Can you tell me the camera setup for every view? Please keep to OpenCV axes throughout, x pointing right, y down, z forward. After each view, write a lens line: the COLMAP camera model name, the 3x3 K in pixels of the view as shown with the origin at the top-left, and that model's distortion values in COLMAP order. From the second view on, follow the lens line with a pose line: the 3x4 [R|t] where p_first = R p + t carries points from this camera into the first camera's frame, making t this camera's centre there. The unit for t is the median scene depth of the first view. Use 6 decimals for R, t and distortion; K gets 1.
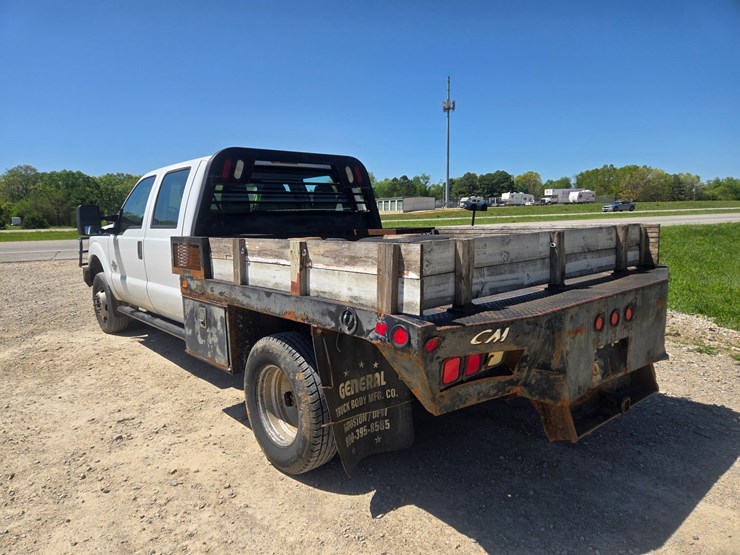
lens RADIAL K [[493.0, 0, 364.3], [0, 493.0, 284.1], [0, 0, 1]] dist [0.057269, -0.029122]
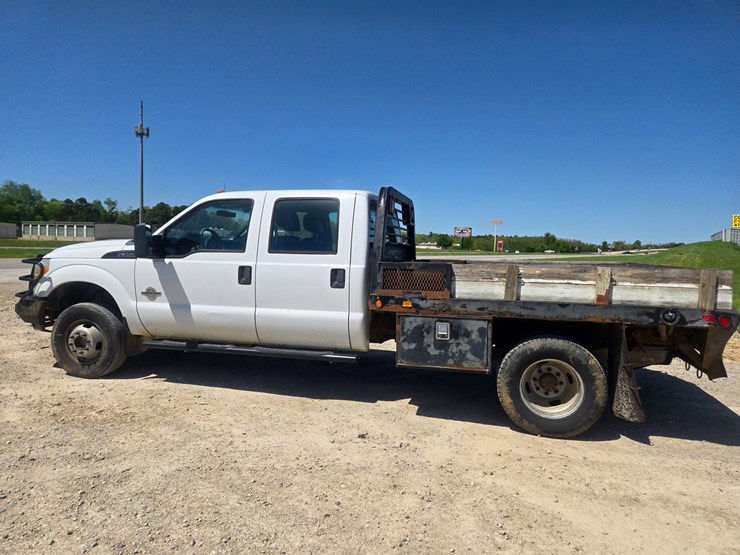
lens RADIAL K [[490.1, 0, 366.3], [0, 490.1, 280.2], [0, 0, 1]] dist [0.074867, -0.053866]
pose [[0.816577, 0.007783, 0.577184, -1.180962], [0.035919, 0.997286, -0.064264, 0.015649], [-0.576117, 0.073209, 0.814082, 0.145378]]
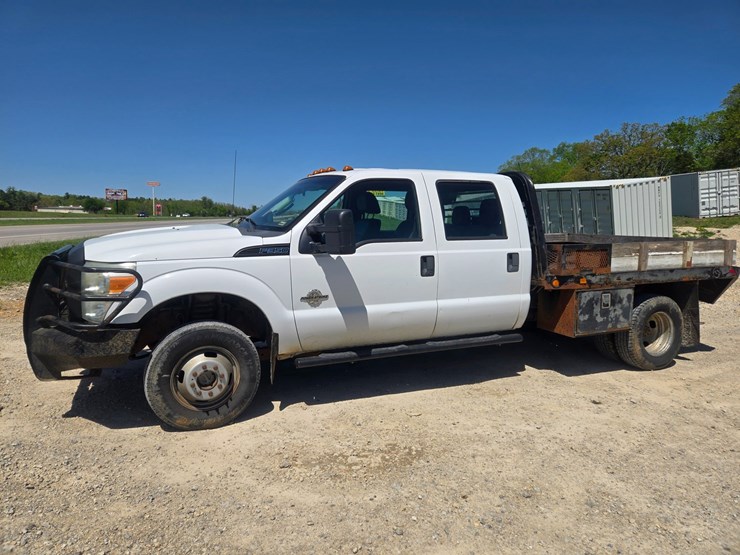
lens RADIAL K [[490.1, 0, 363.5], [0, 490.1, 272.4], [0, 0, 1]] dist [0.074867, -0.053866]
pose [[0.291681, -0.077289, 0.953388, -1.899040], [0.117015, 0.992127, 0.044629, -0.158255], [-0.949331, 0.098543, 0.298428, 1.252734]]
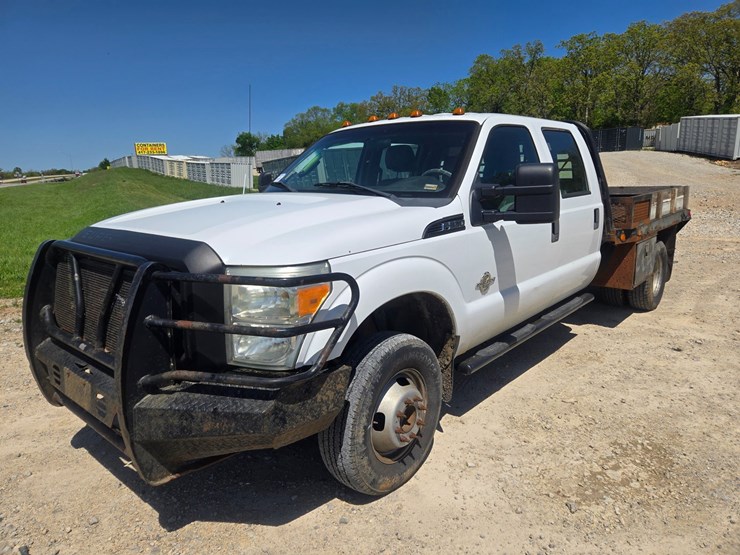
lens RADIAL K [[490.1, 0, 369.9], [0, 490.1, 279.8], [0, 0, 1]] dist [0.074867, -0.053866]
pose [[-0.136727, -0.175465, 0.974945, -1.678576], [0.165505, 0.966308, 0.197121, -0.273857], [-0.976685, 0.188310, -0.103080, 1.995615]]
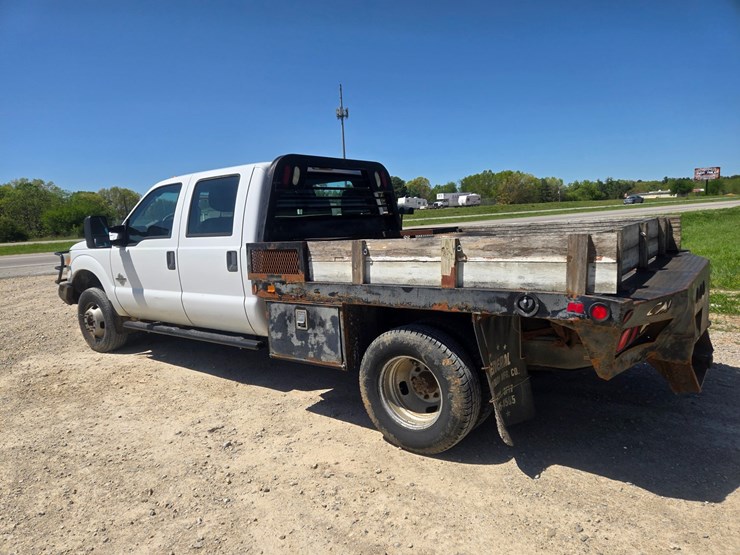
lens RADIAL K [[490.1, 0, 364.2], [0, 490.1, 288.7], [0, 0, 1]] dist [0.074867, -0.053866]
pose [[0.978149, -0.056657, 0.200036, -0.408539], [0.057122, 0.998361, 0.003451, 0.007693], [-0.199903, 0.008051, 0.979783, -0.027904]]
